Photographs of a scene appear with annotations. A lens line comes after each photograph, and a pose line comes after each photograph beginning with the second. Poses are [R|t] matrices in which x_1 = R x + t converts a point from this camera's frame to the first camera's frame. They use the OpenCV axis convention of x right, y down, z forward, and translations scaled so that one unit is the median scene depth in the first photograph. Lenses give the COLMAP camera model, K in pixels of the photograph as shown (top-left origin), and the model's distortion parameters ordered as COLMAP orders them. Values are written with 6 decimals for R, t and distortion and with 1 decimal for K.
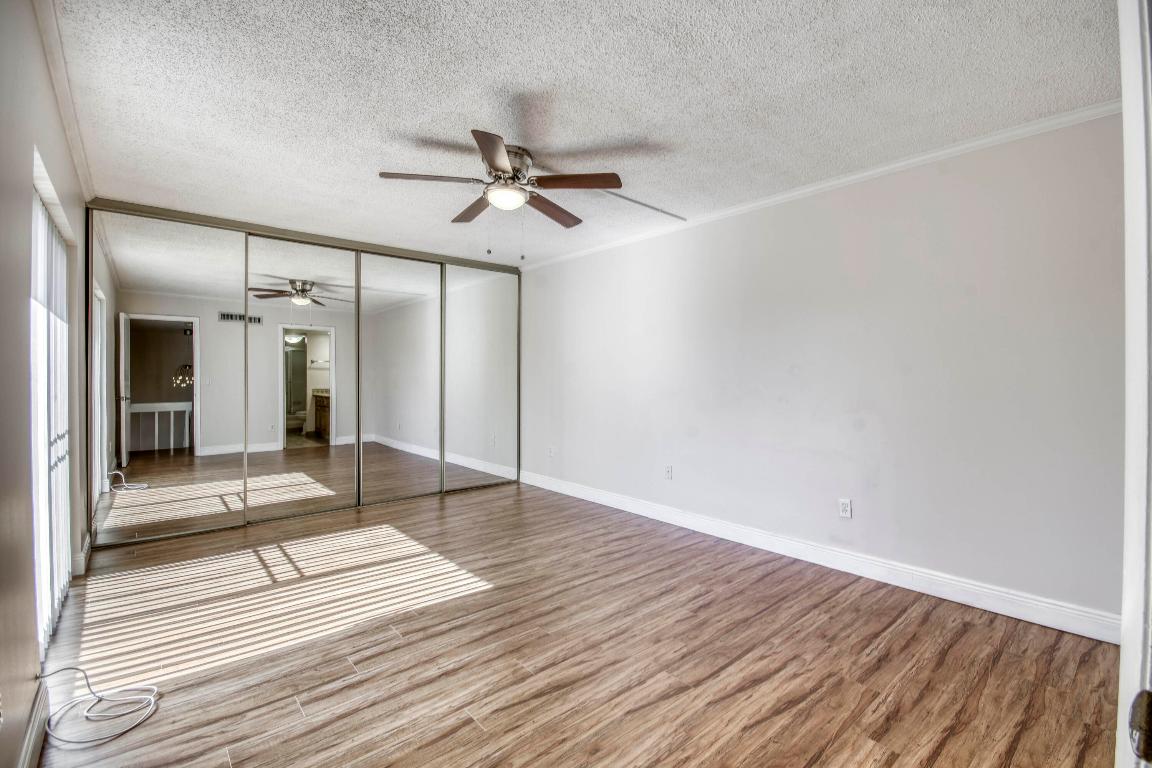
lens RADIAL K [[523.4, 0, 579.1], [0, 523.4, 379.0], [0, 0, 1]] dist [-0.000218, -0.000266]
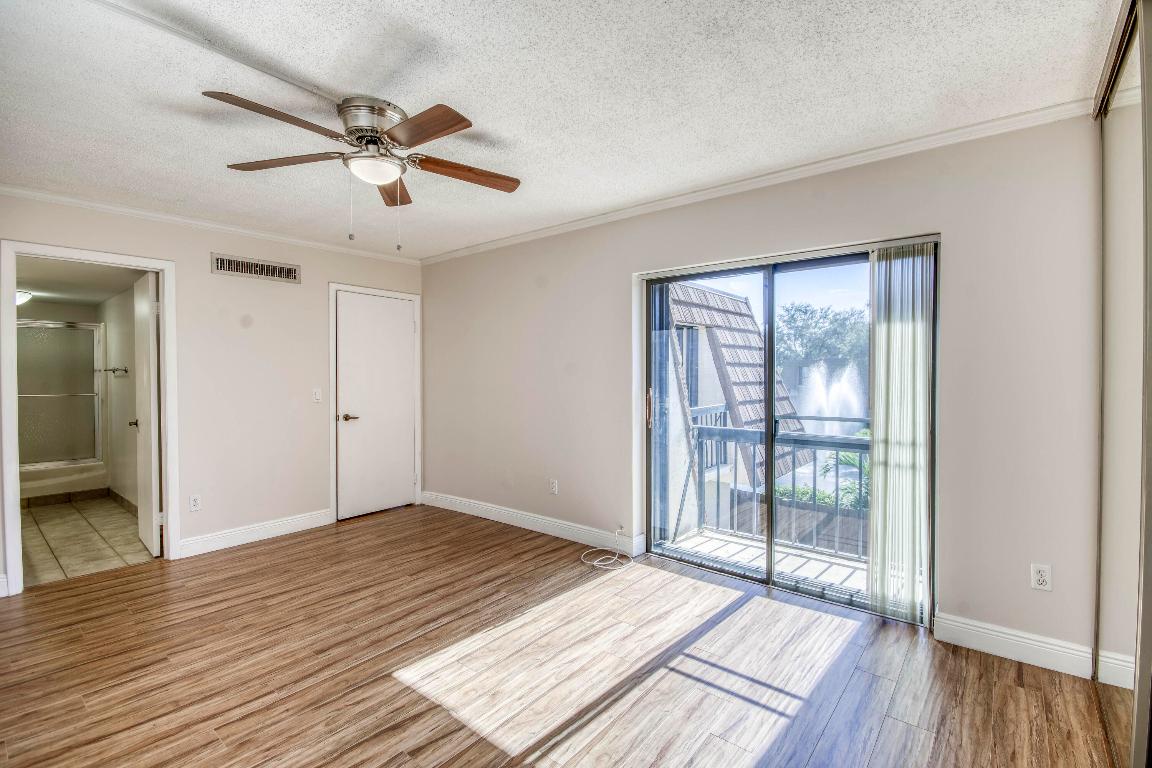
lens RADIAL K [[523.4, 0, 579.1], [0, 523.4, 379.0], [0, 0, 1]] dist [-0.000218, -0.000266]
pose [[-0.984826, 0.008197, -0.173349, -0.407154], [0.005553, 0.999861, 0.015732, -0.056664], [0.173454, 0.014530, -0.984735, 2.469179]]
